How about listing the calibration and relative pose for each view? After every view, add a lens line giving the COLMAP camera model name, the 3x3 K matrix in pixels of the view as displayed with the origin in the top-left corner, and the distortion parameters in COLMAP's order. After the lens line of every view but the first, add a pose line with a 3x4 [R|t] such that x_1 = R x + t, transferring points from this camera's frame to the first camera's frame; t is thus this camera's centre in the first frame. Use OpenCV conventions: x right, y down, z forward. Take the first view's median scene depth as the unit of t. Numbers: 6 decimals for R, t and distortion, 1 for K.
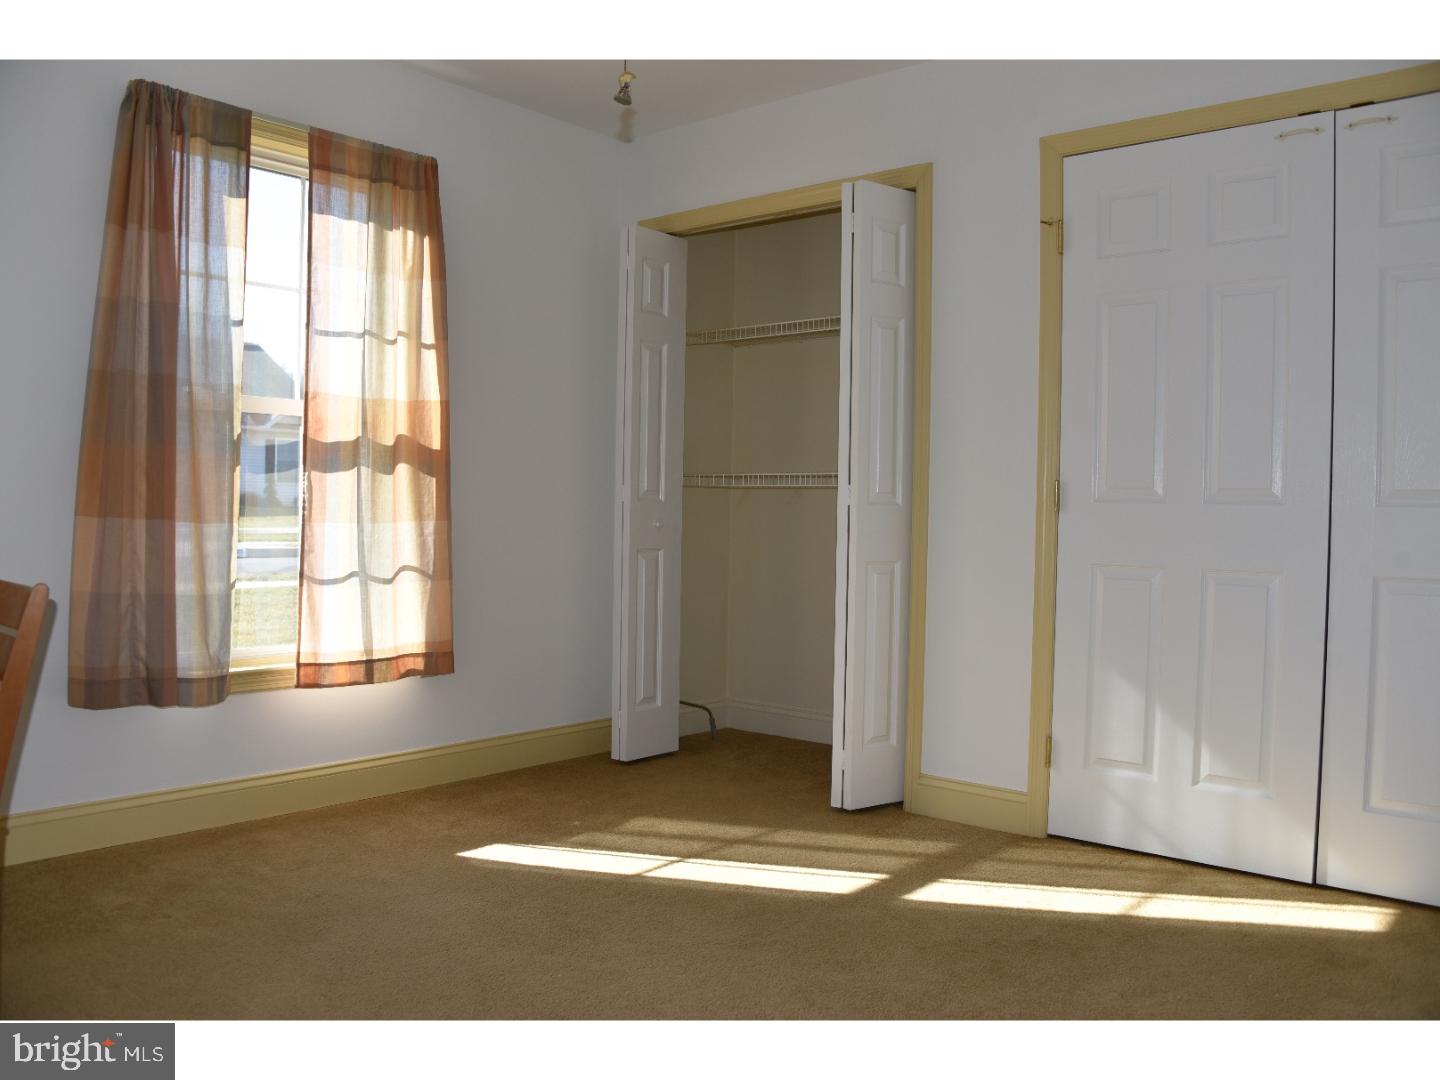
lens RADIAL K [[1174.9, 0, 720.0], [0, 1174.9, 540.0], [0, 0, 1]] dist [-0.155055, 0.130370]
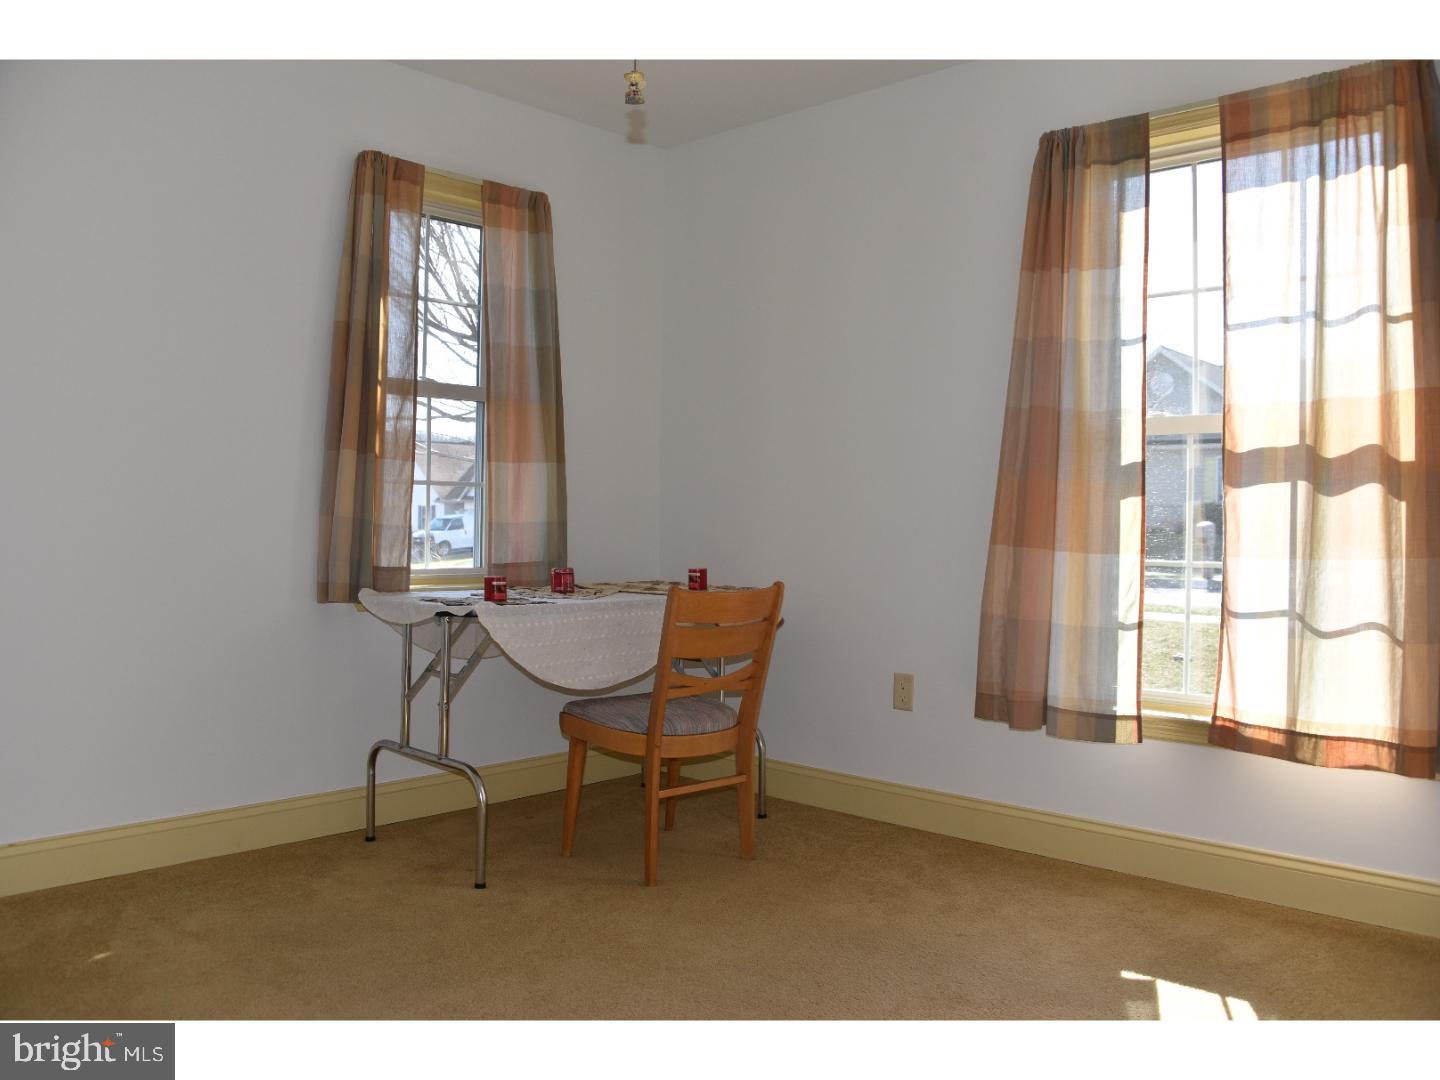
lens RADIAL K [[1174.9, 0, 720.0], [0, 1174.9, 540.0], [0, 0, 1]] dist [-0.155055, 0.130370]
pose [[-0.039371, 0.000114, -0.999225, 0.508746], [-0.037250, 0.999305, 0.001582, -0.014717], [0.998530, 0.037283, -0.039339, 0.662735]]
